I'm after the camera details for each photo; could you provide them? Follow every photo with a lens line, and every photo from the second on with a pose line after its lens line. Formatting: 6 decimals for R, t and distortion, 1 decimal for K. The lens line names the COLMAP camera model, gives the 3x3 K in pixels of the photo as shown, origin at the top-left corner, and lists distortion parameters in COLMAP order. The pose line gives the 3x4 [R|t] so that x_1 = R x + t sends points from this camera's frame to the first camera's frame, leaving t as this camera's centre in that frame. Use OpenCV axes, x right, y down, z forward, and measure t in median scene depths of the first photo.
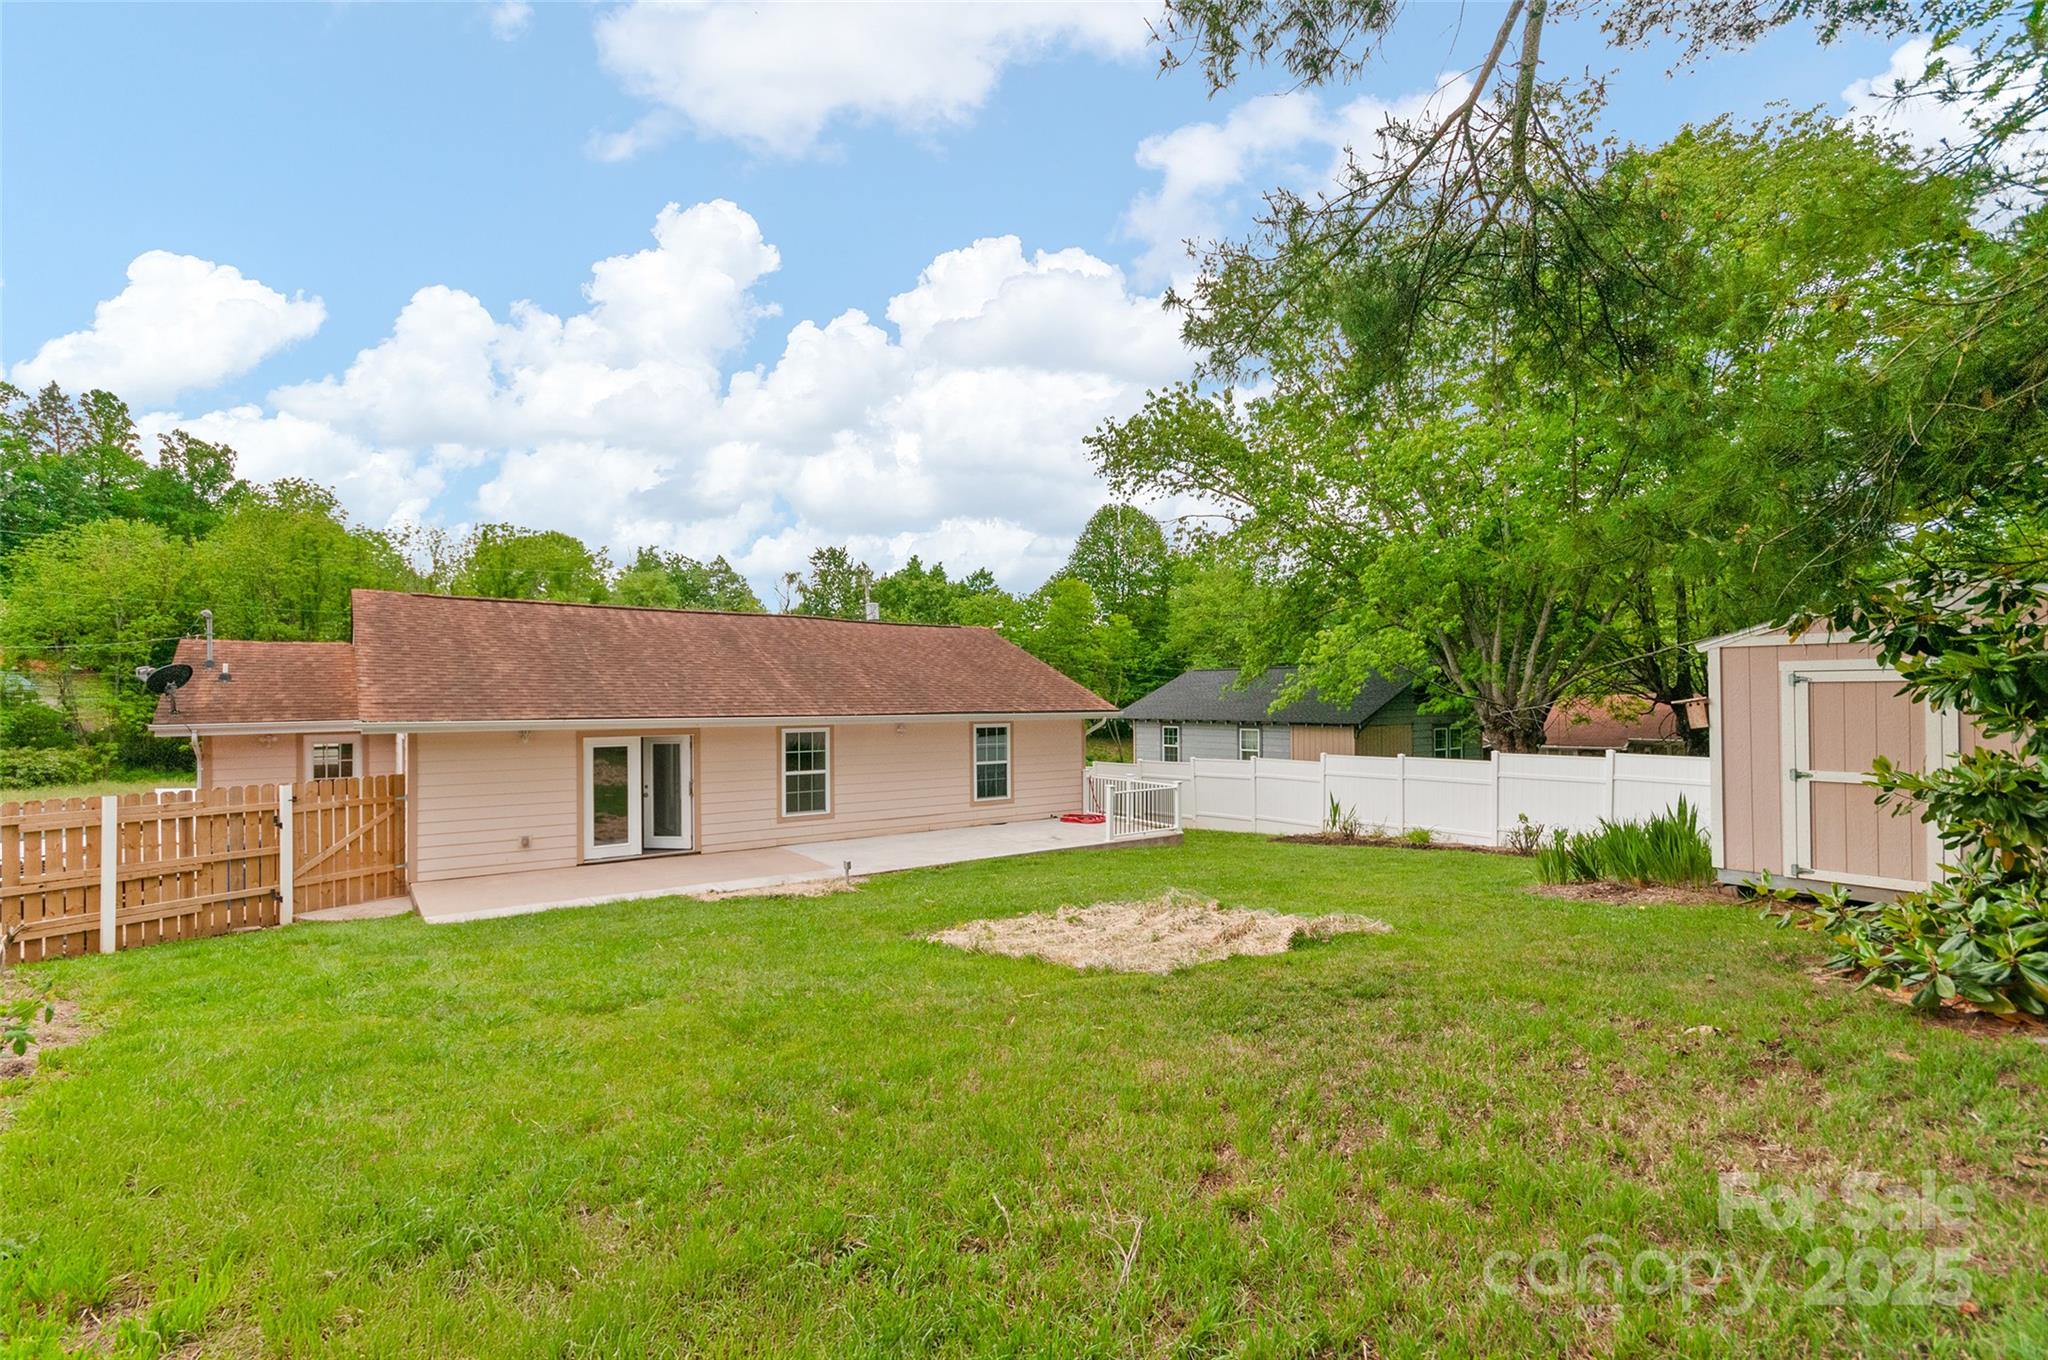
lens RADIAL K [[900.9, 0, 1000.0], [0, 900.9, 699.7], [0, 0, 1]] dist [0.006953, -0.000771]
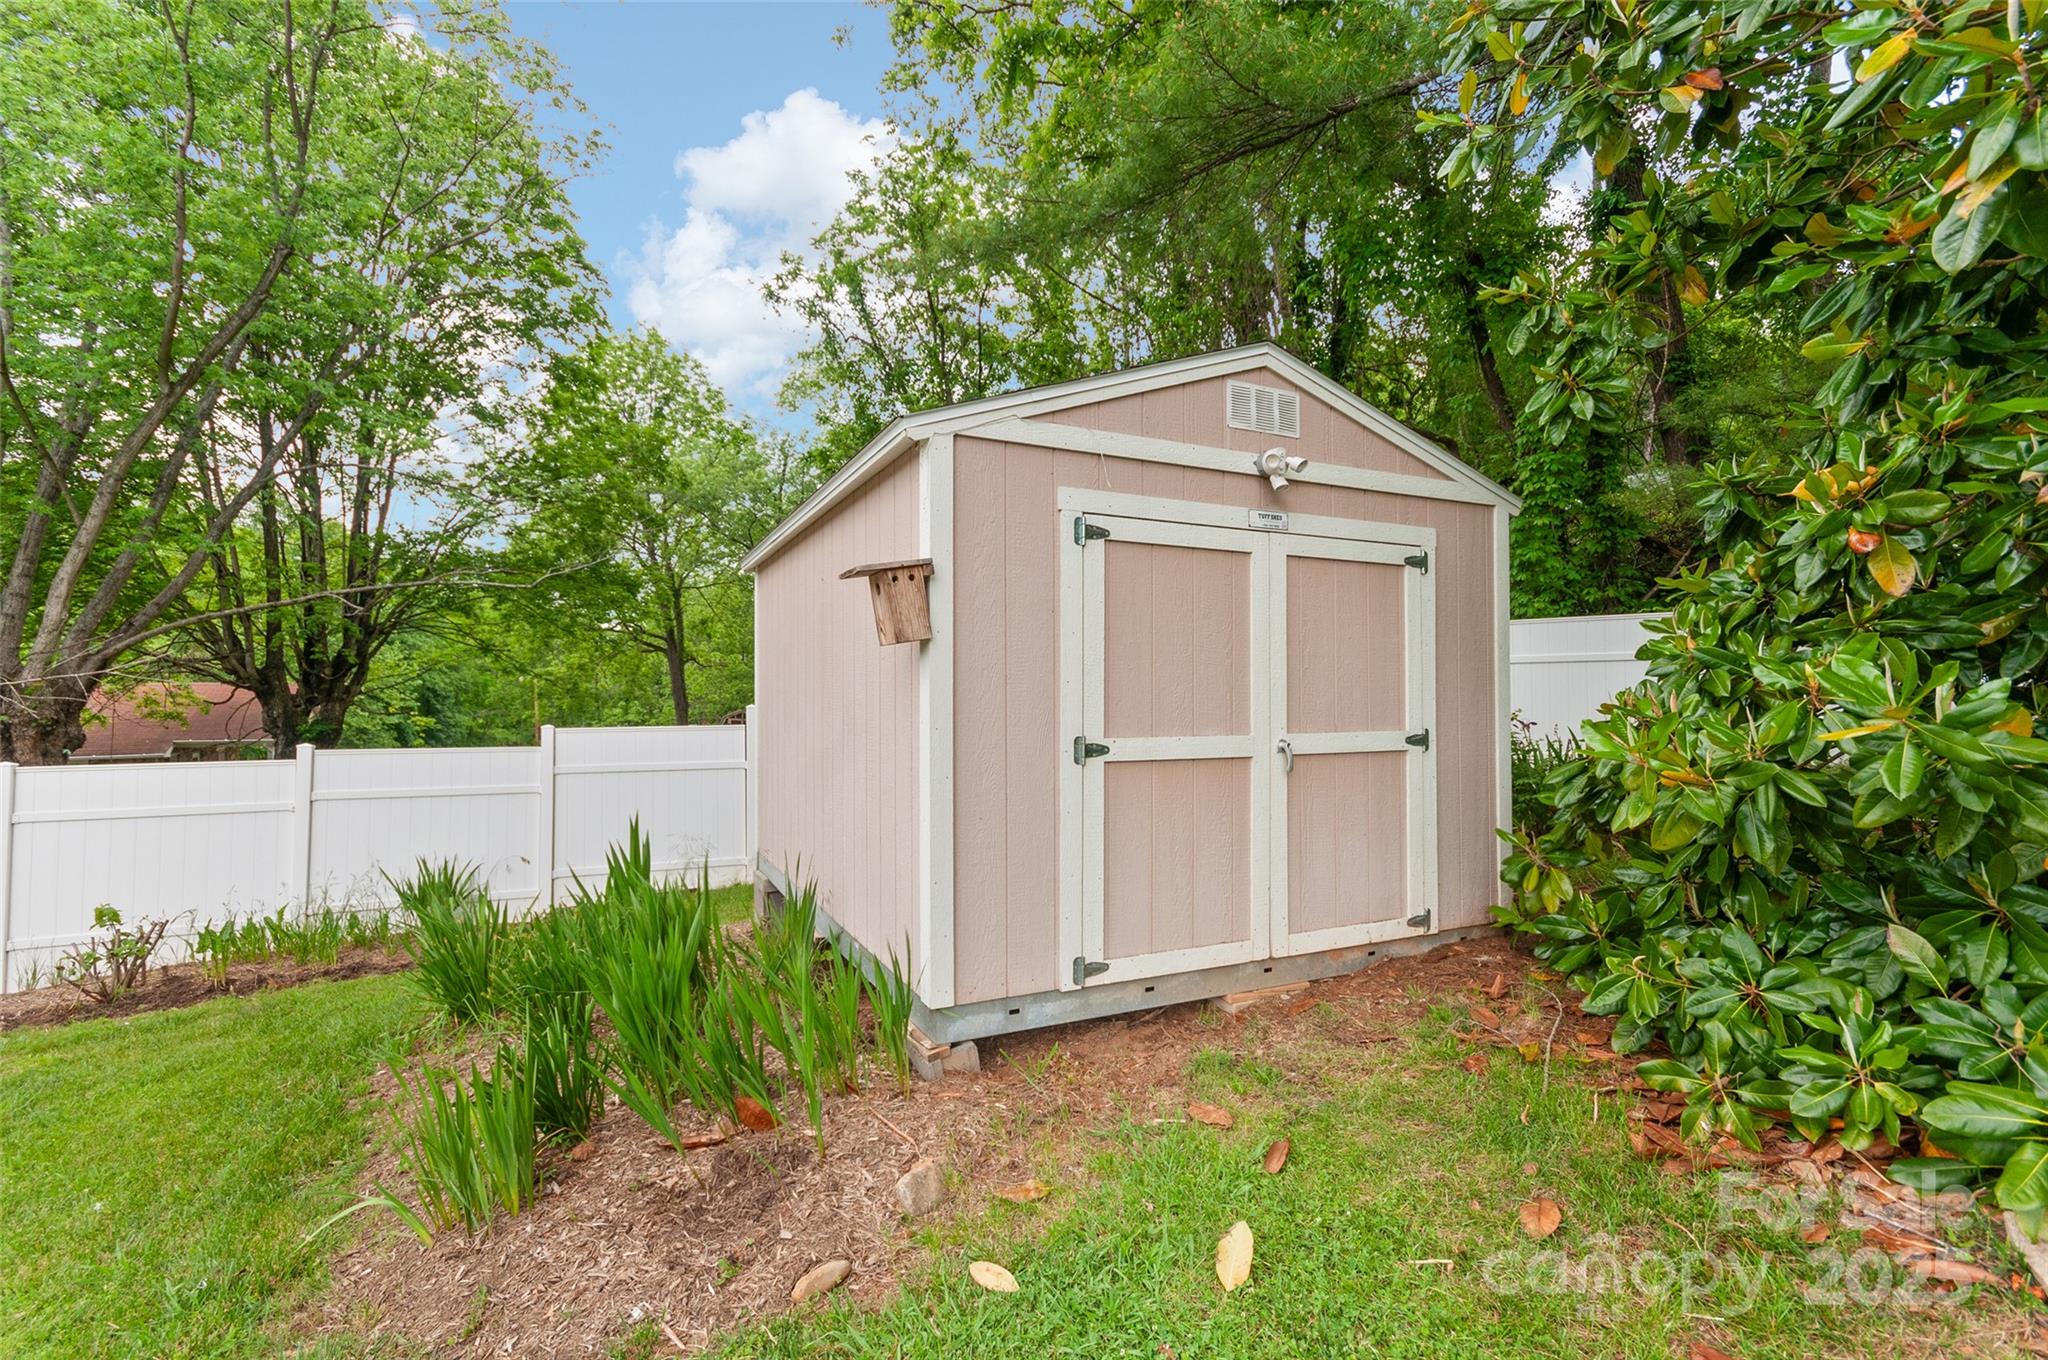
lens RADIAL K [[896.0, 0, 1000.7], [0, 896.0, 685.5], [0, 0, 1]] dist [0.008103, 0.001029]
pose [[0.183019, 0.029046, 0.982680, 0.199617], [-0.004858, 0.999578, -0.028641, 0.028826], [-0.983097, 0.000468, 0.183083, 0.427291]]
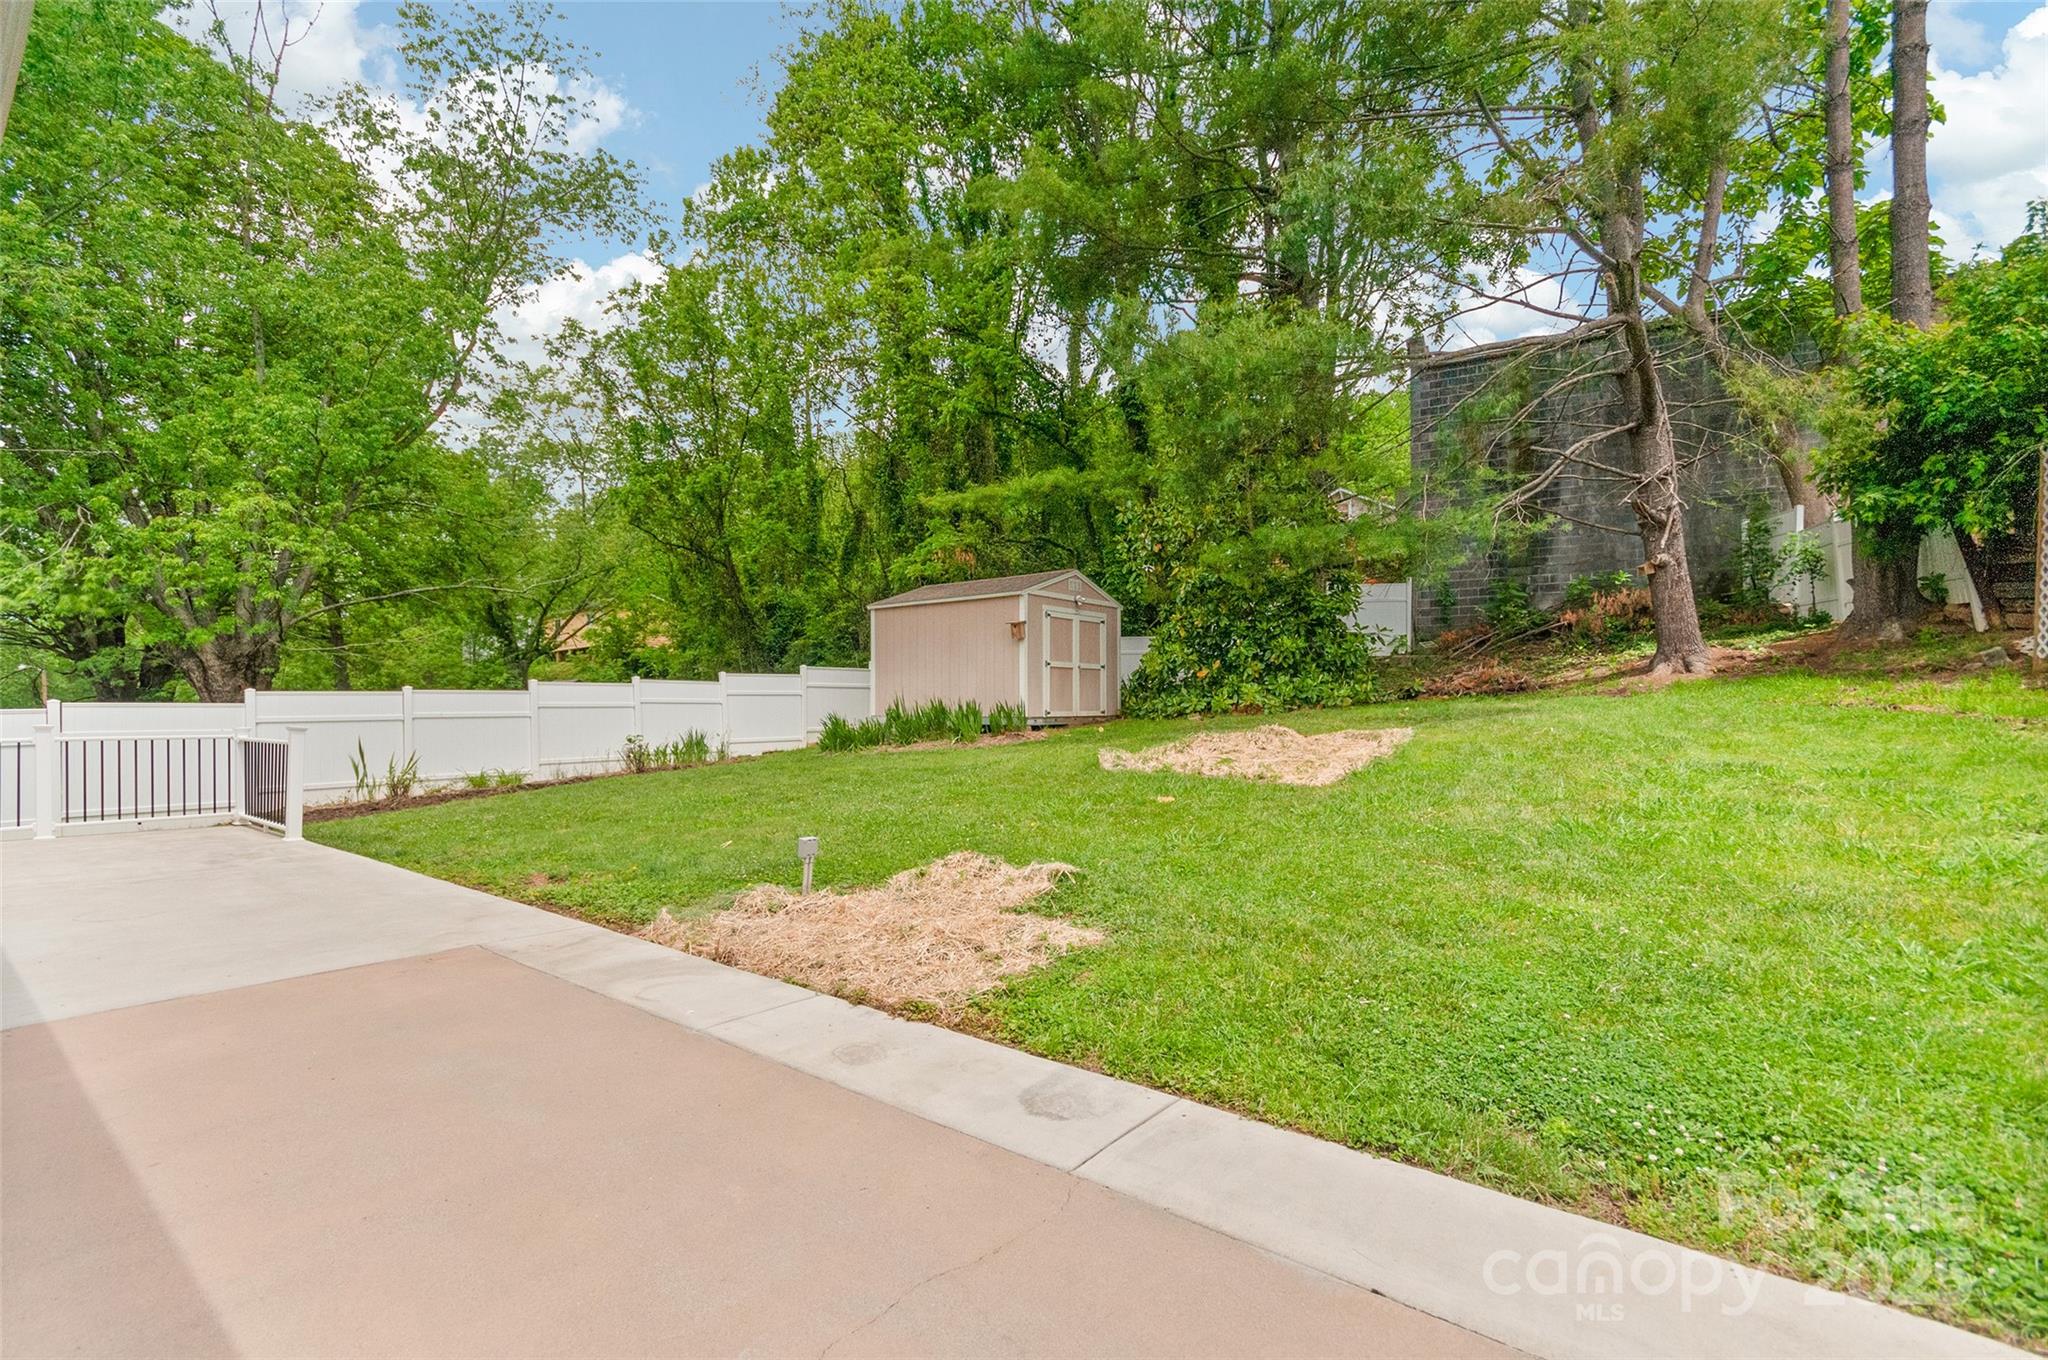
lens RADIAL K [[900.9, 0, 1000.0], [0, 900.9, 699.7], [0, 0, 1]] dist [0.006953, -0.000771]
pose [[-0.278014, 0.019993, 0.960369, -0.406526], [-0.000089, 0.999783, -0.020839, 0.087262], [-0.960577, -0.005879, -0.277952, 0.720918]]
